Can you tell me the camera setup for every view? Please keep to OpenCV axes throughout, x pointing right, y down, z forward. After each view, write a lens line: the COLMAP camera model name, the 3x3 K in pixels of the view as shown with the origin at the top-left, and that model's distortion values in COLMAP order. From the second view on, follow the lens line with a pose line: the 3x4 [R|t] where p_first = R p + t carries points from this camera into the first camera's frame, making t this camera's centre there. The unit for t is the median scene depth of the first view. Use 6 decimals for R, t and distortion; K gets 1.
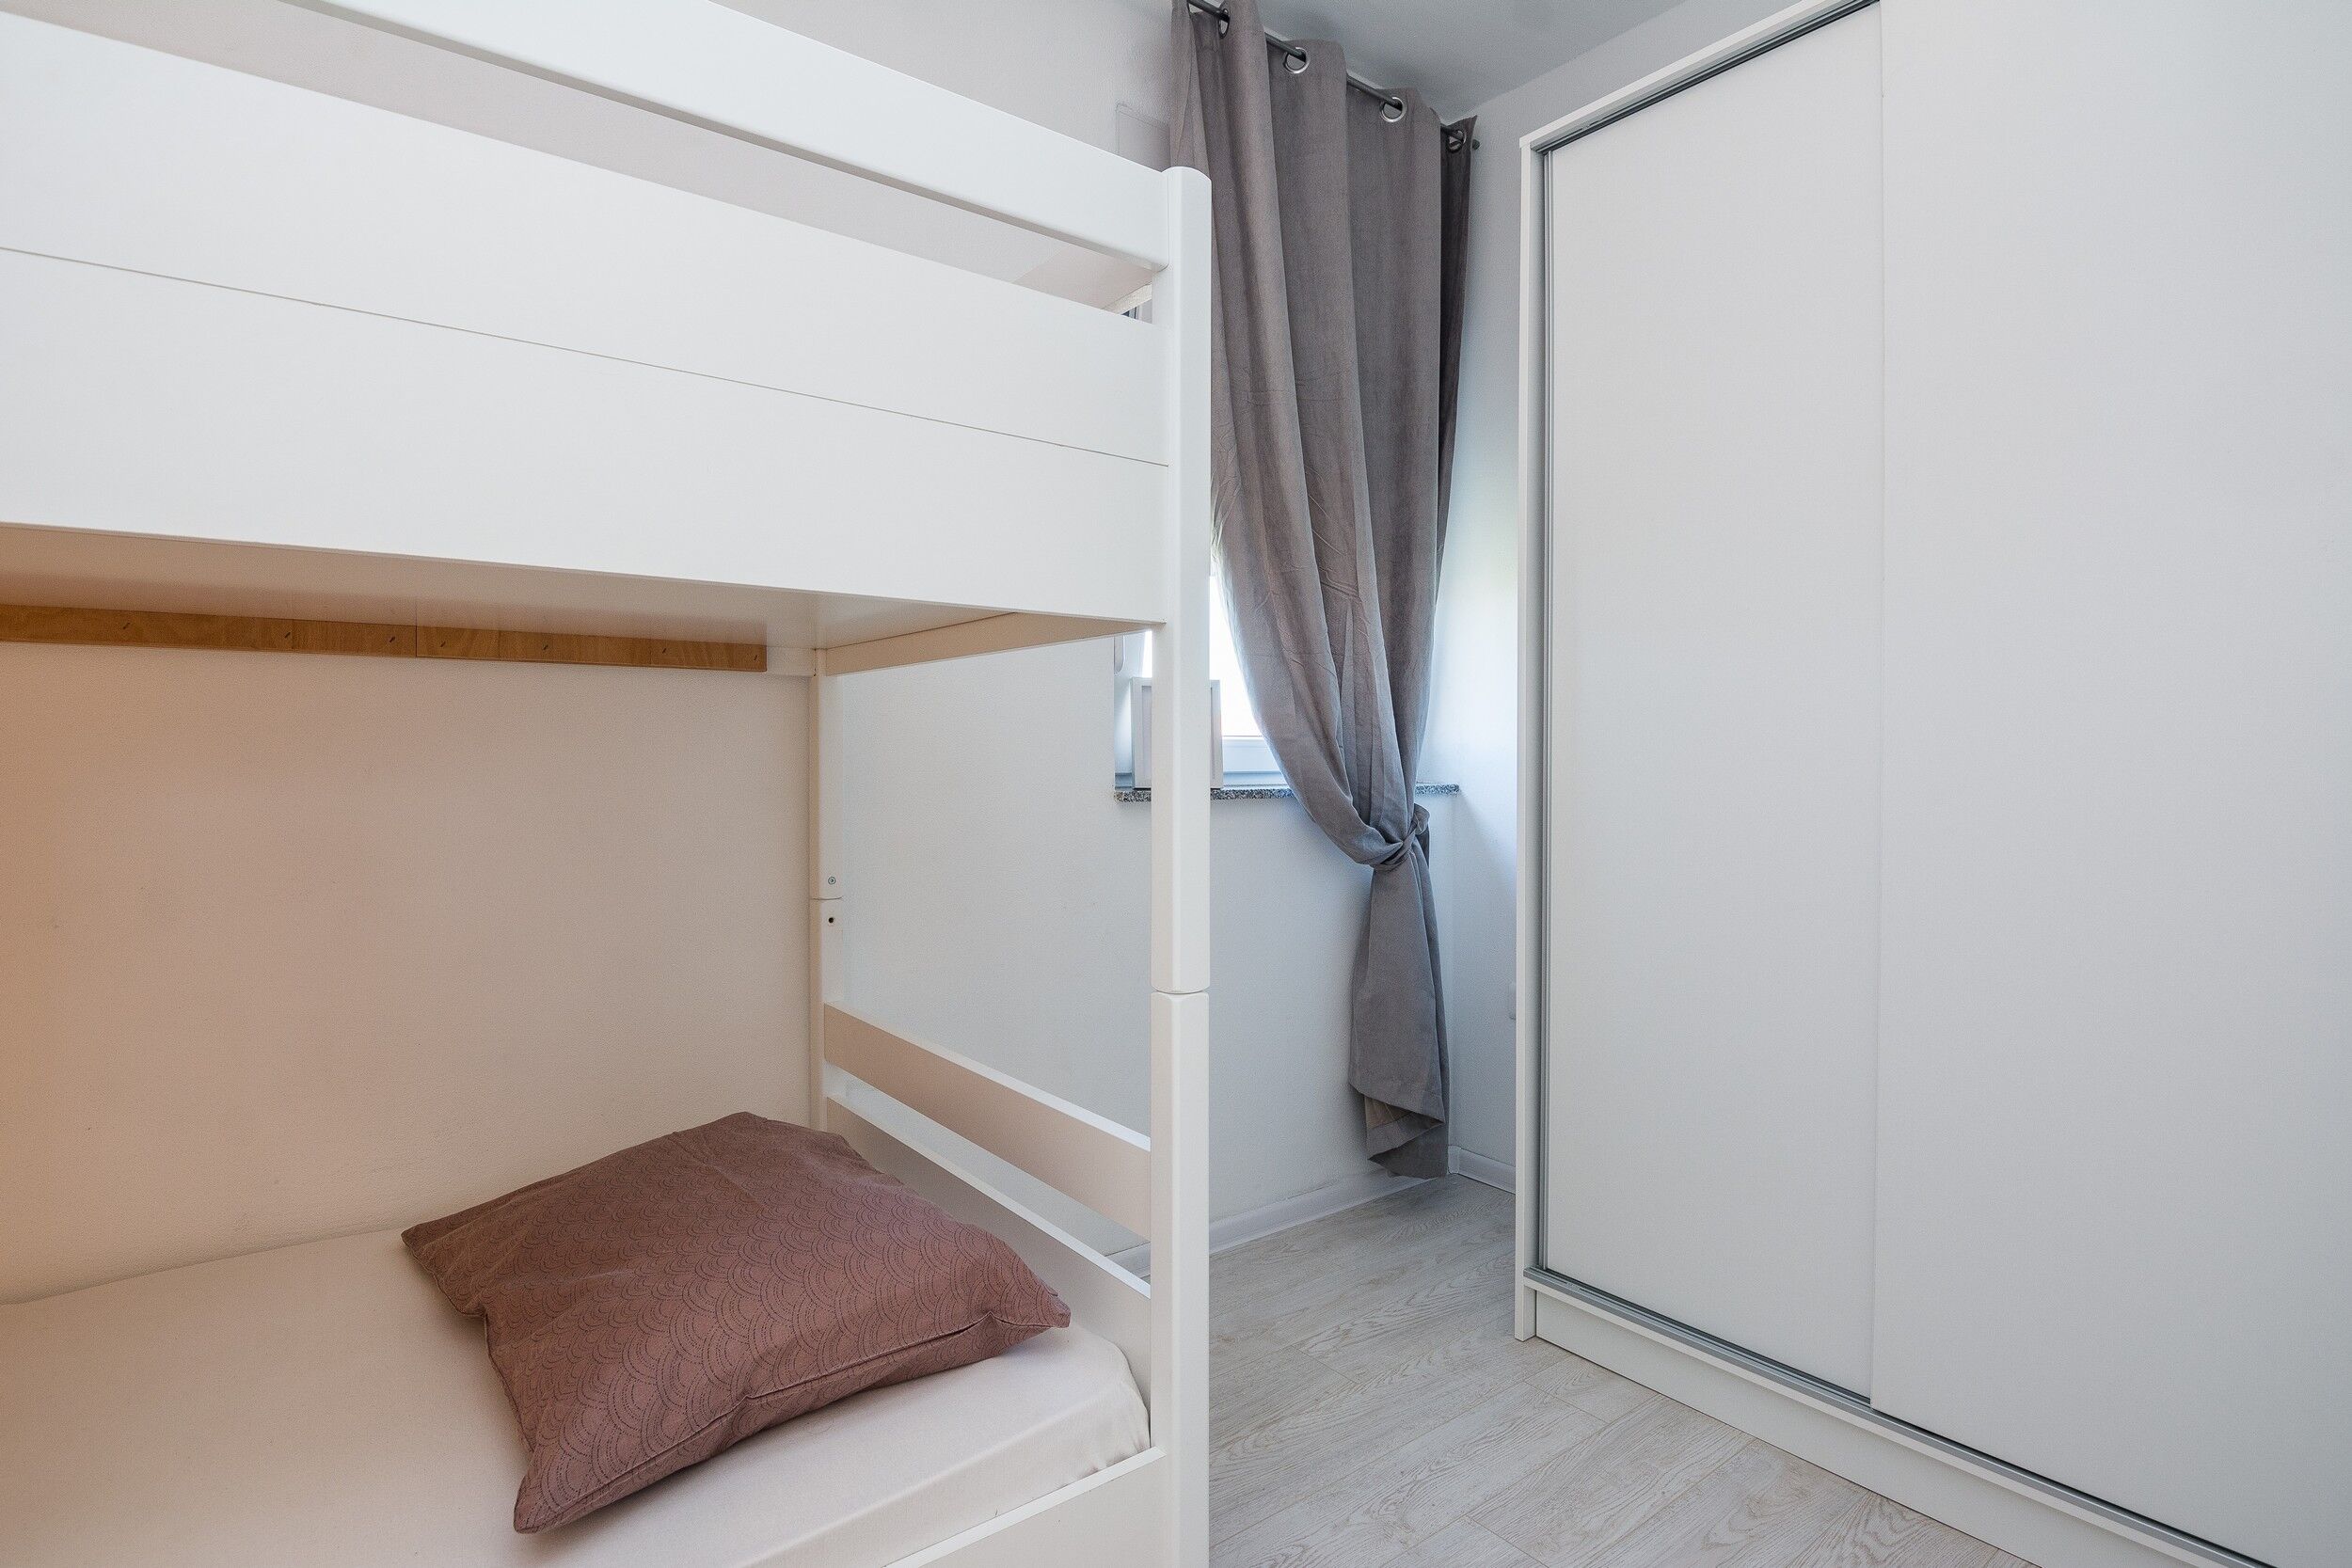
lens RADIAL K [[1145.4, 0, 1194.8], [0, 1145.4, 762.2], [0, 0, 1]] dist [-0.003049, -0.009217]
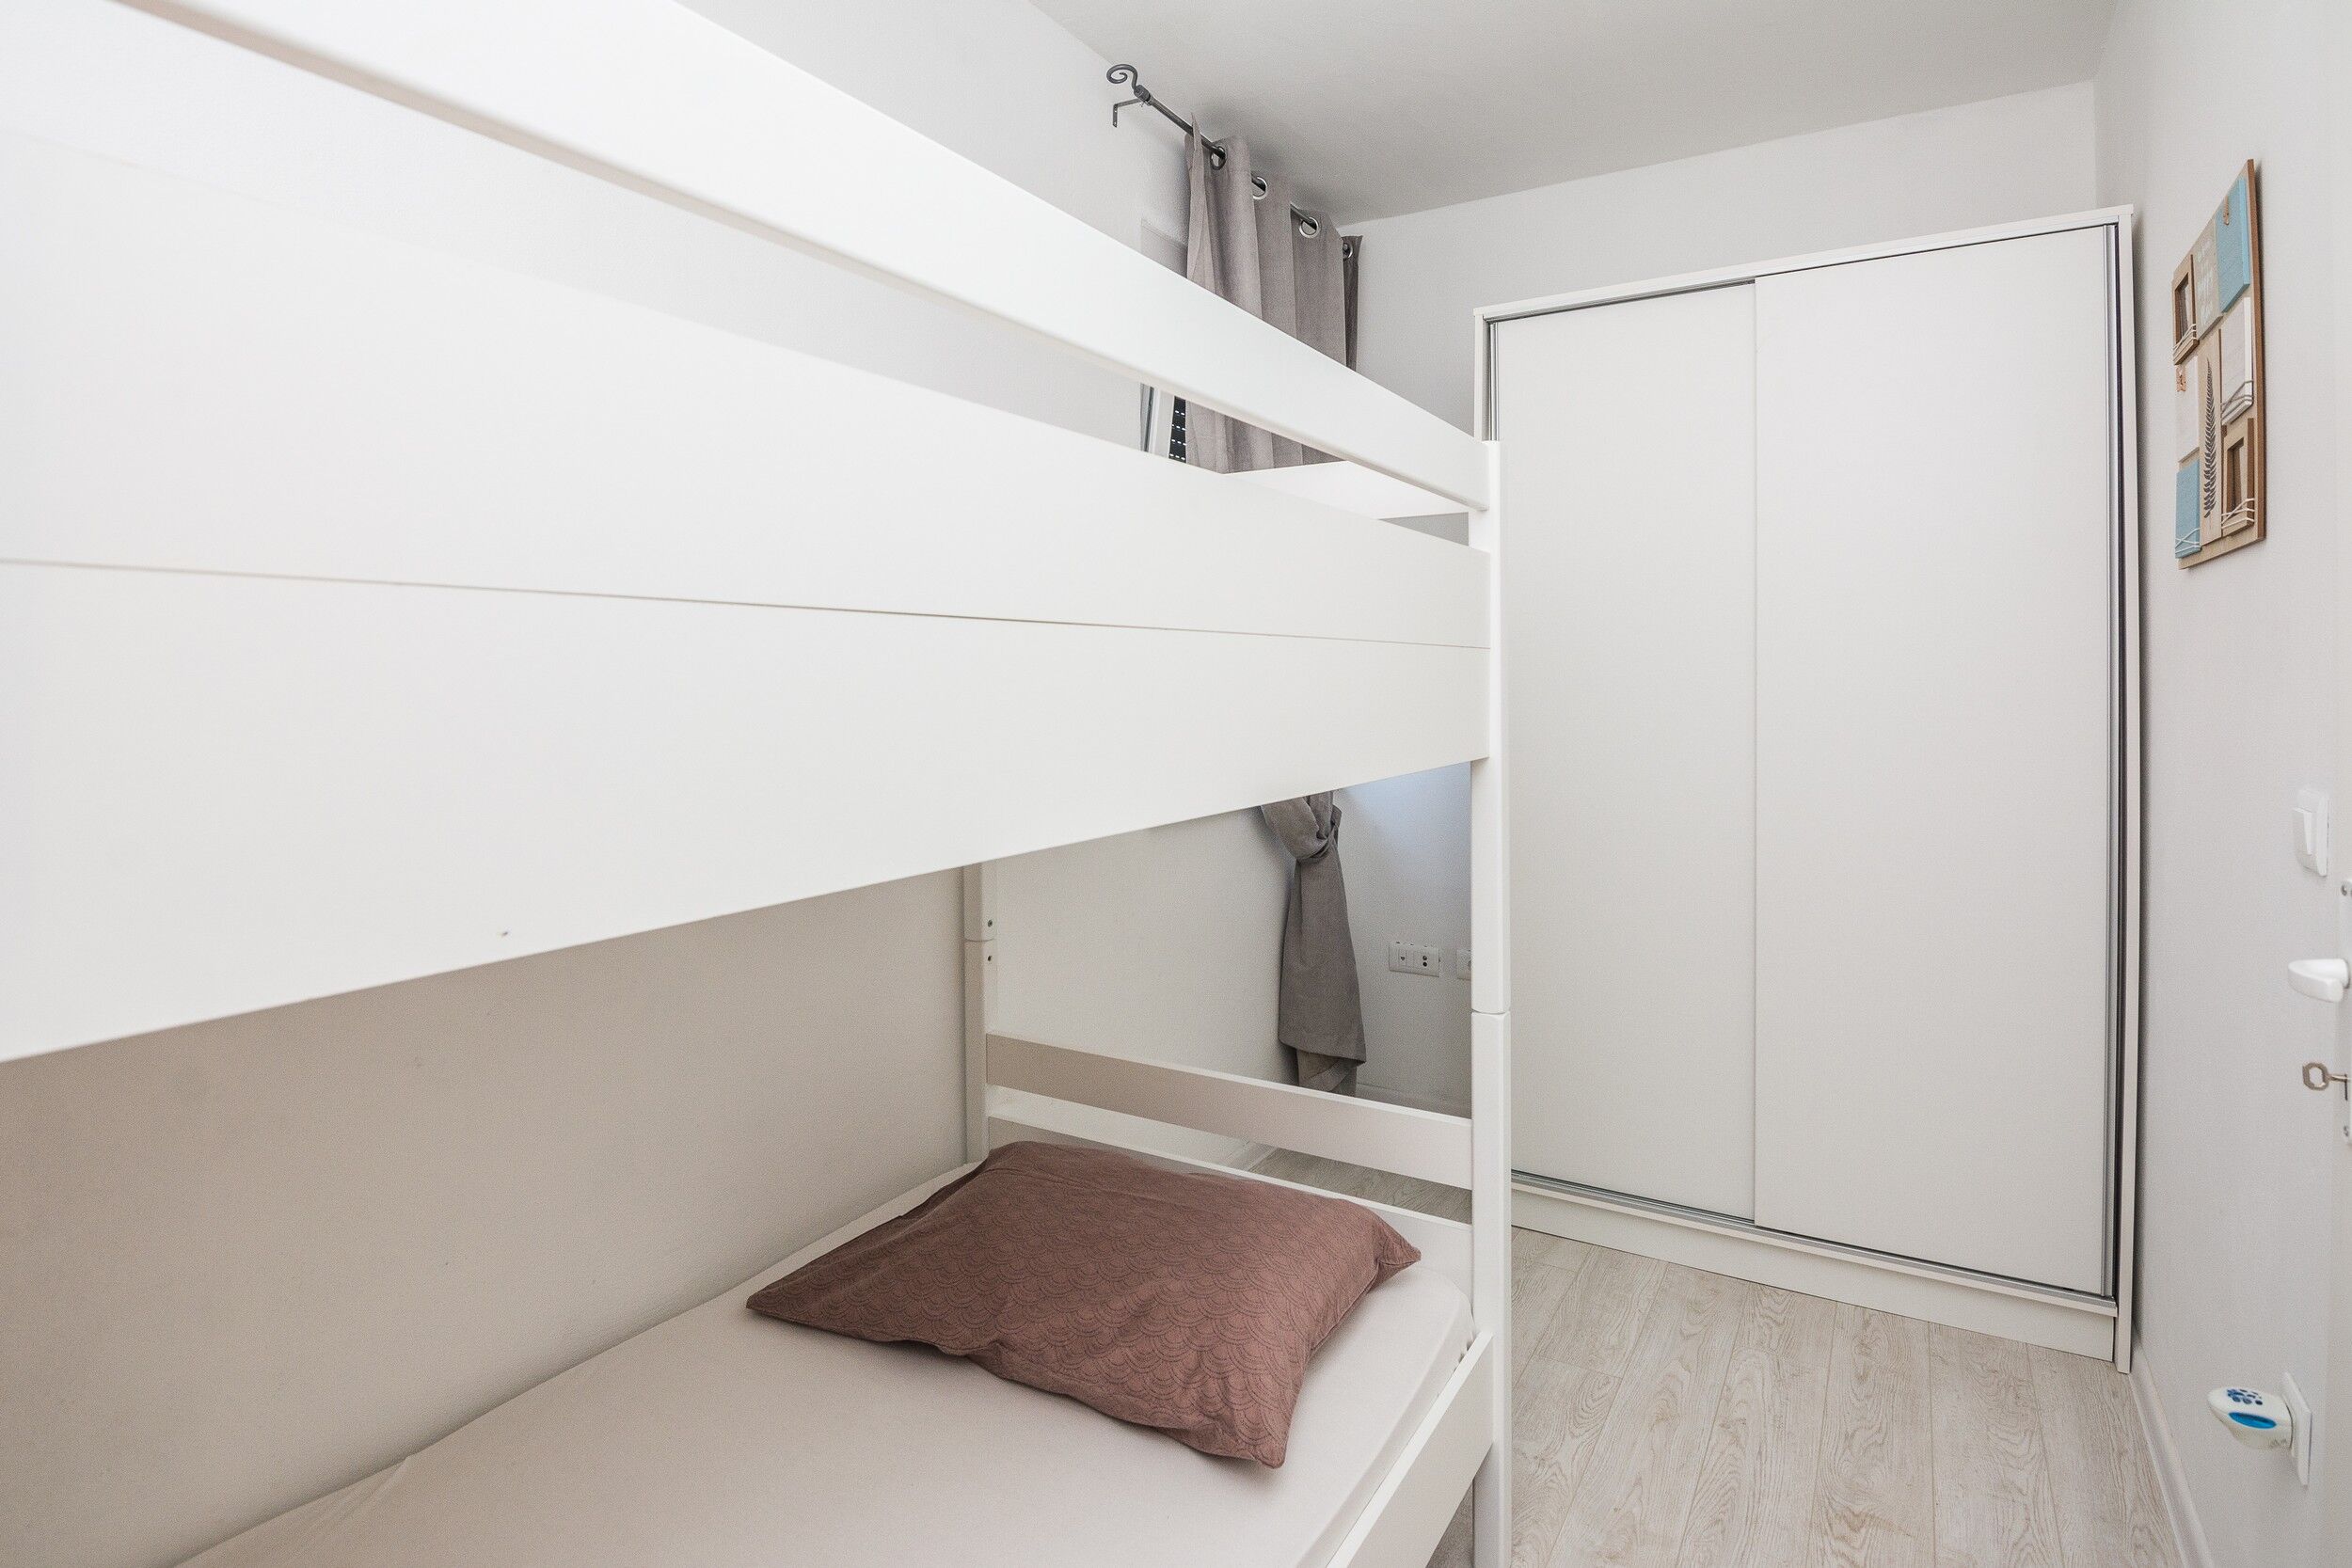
lens RADIAL K [[1145.4, 0, 1207.5], [0, 1145.4, 693.4], [0, 0, 1]] dist [-0.003049, -0.009217]
pose [[0.932988, -0.007167, 0.359837, -0.522532], [0.005814, 0.999971, 0.004844, -0.126520], [-0.359861, -0.002427, 0.933003, -0.125480]]
